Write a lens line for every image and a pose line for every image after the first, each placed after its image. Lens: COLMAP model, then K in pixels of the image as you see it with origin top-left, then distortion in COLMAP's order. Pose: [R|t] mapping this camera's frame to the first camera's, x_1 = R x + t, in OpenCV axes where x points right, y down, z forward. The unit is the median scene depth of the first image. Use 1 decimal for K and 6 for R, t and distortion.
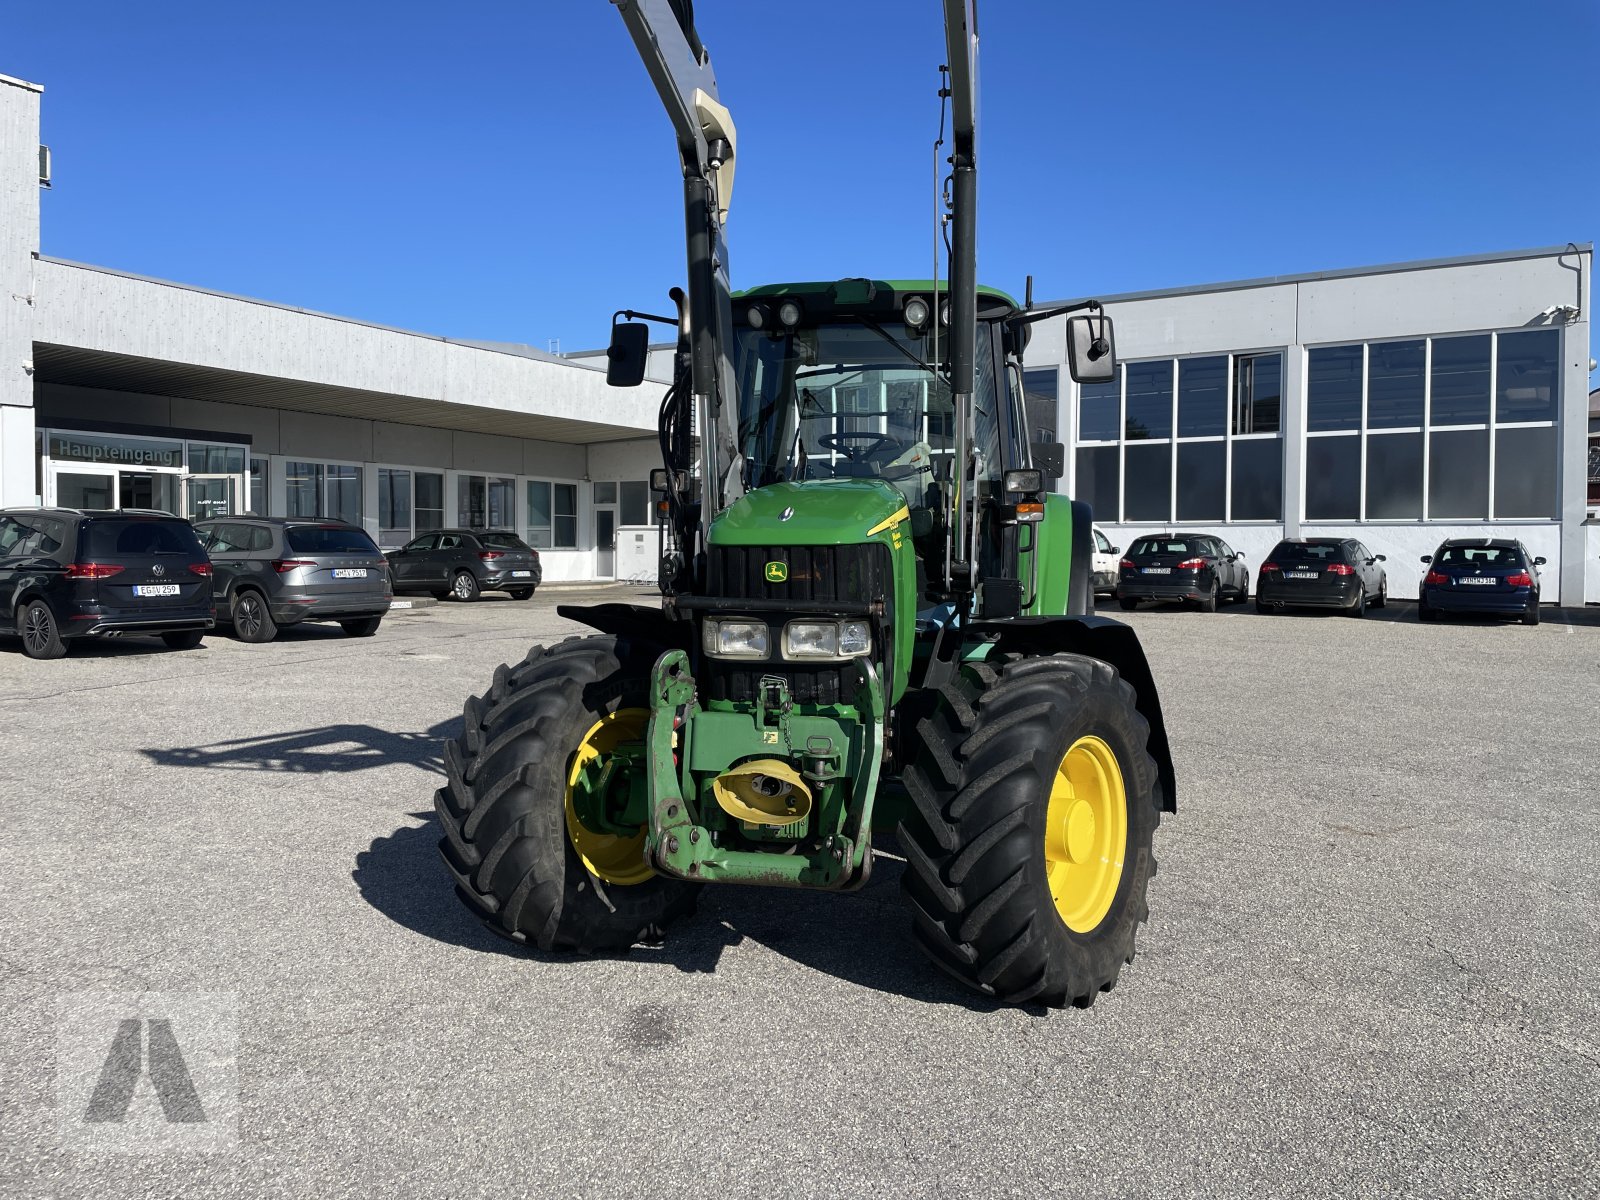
lens RADIAL K [[1211.2, 0, 805.1], [0, 1211.2, 591.6], [0, 0, 1]] dist [0.079167, -0.104998]
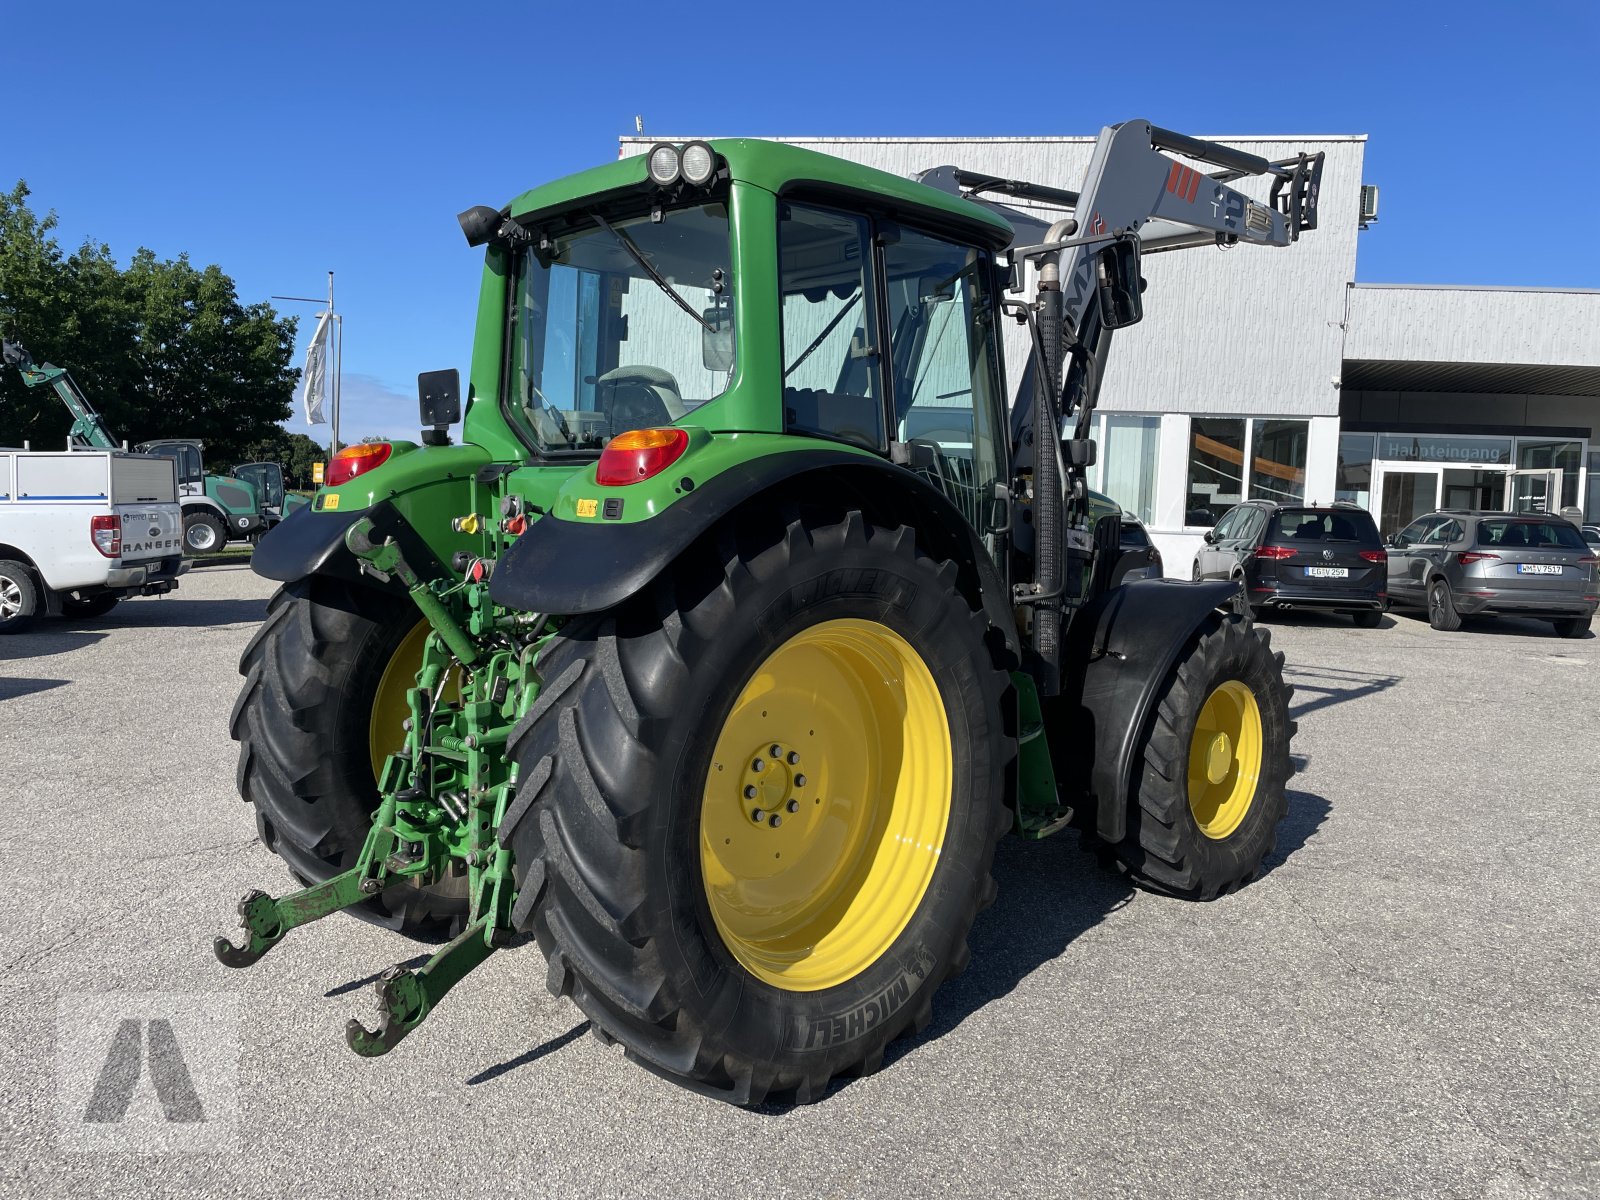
lens RADIAL K [[1218.5, 0, 800.1], [0, 1218.5, 584.7], [0, 0, 1]] dist [0.084872, -0.112172]
pose [[0.407533, 0.063528, -0.910978, 0.247454], [-0.068918, 0.996872, 0.038686, -0.000183], [0.910586, 0.047017, 0.410637, 0.059546]]
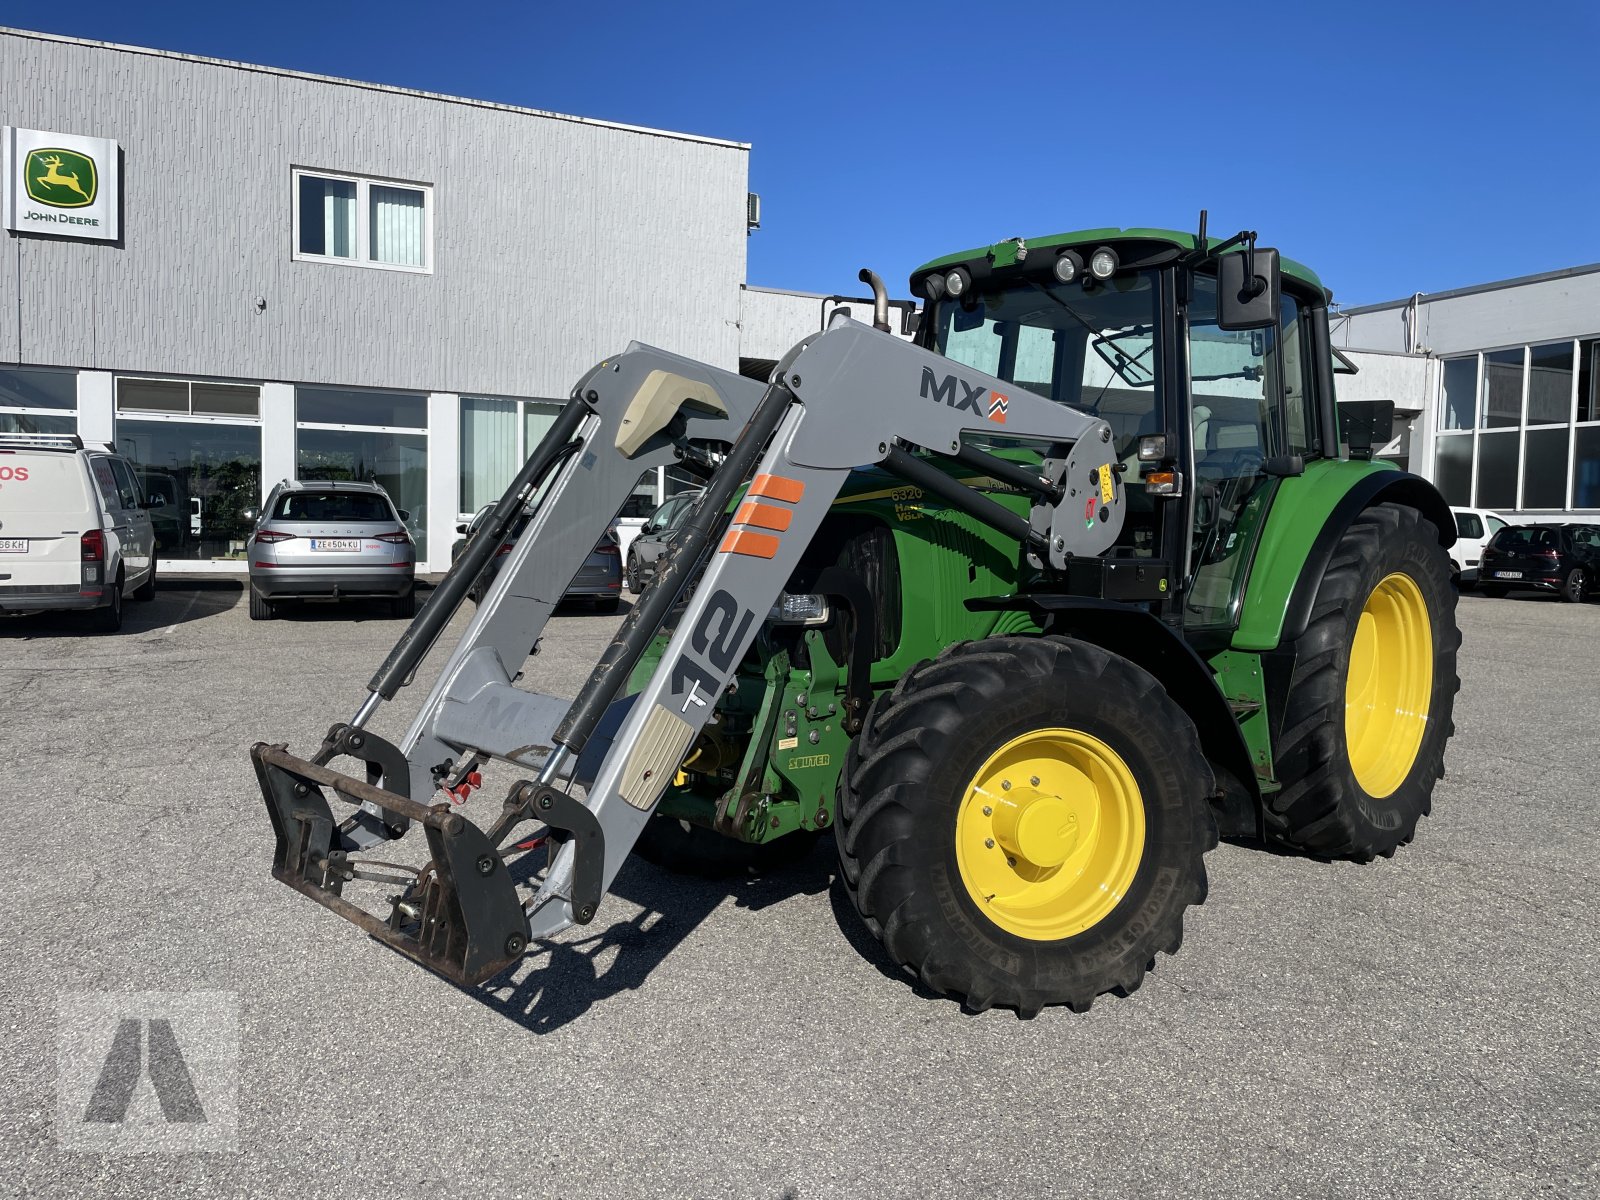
lens RADIAL K [[1213.9, 0, 809.6], [0, 1213.9, 597.4], [0, 0, 1]] dist [0.081705, -0.107380]
pose [[0.819018, 0.047128, -0.571829, 0.143288], [-0.037855, 0.998888, 0.028105, 0.000797], [0.572518, -0.001372, 0.819891, 0.035602]]
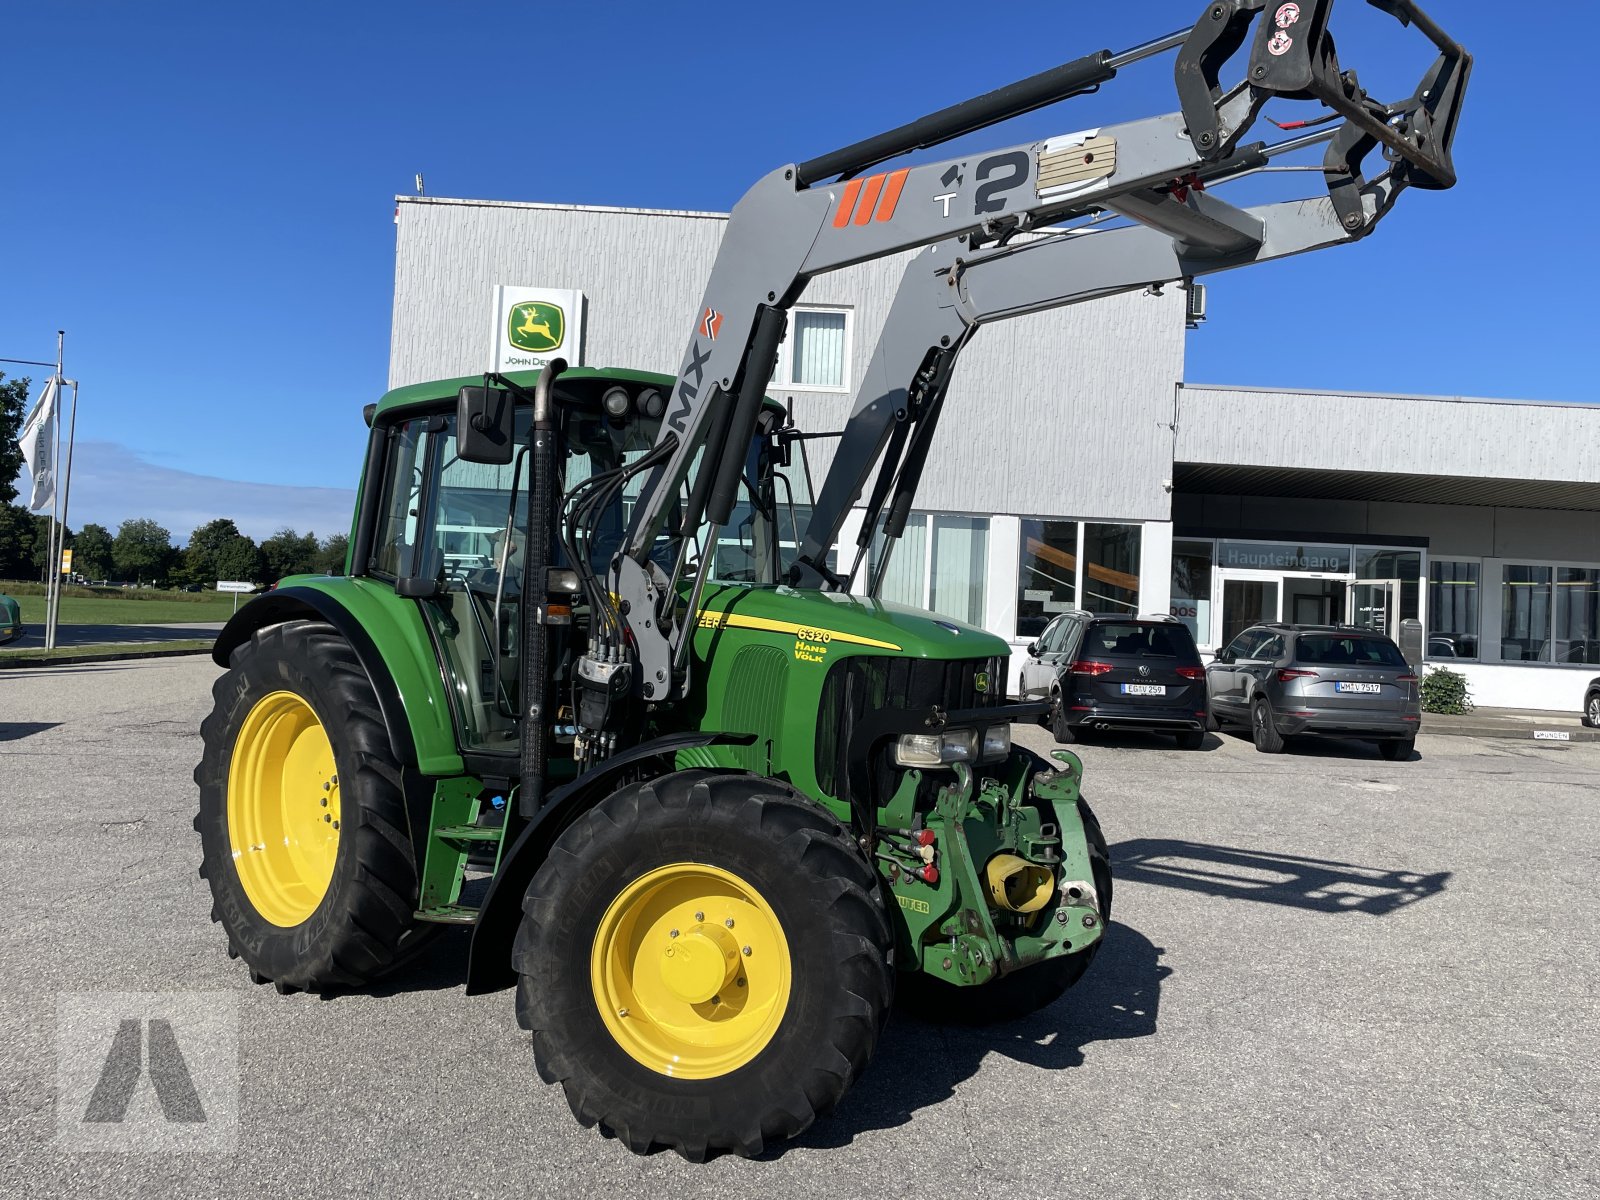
lens RADIAL K [[1363.5, 0, 823.7], [0, 1363.5, 566.9], [0, 0, 1]] dist [0.106151, -0.153472]
pose [[0.517447, -0.013725, -0.855605, 0.270799], [-0.073959, 0.995413, -0.060696, -0.011033], [0.852513, 0.094686, 0.514058, 0.104306]]
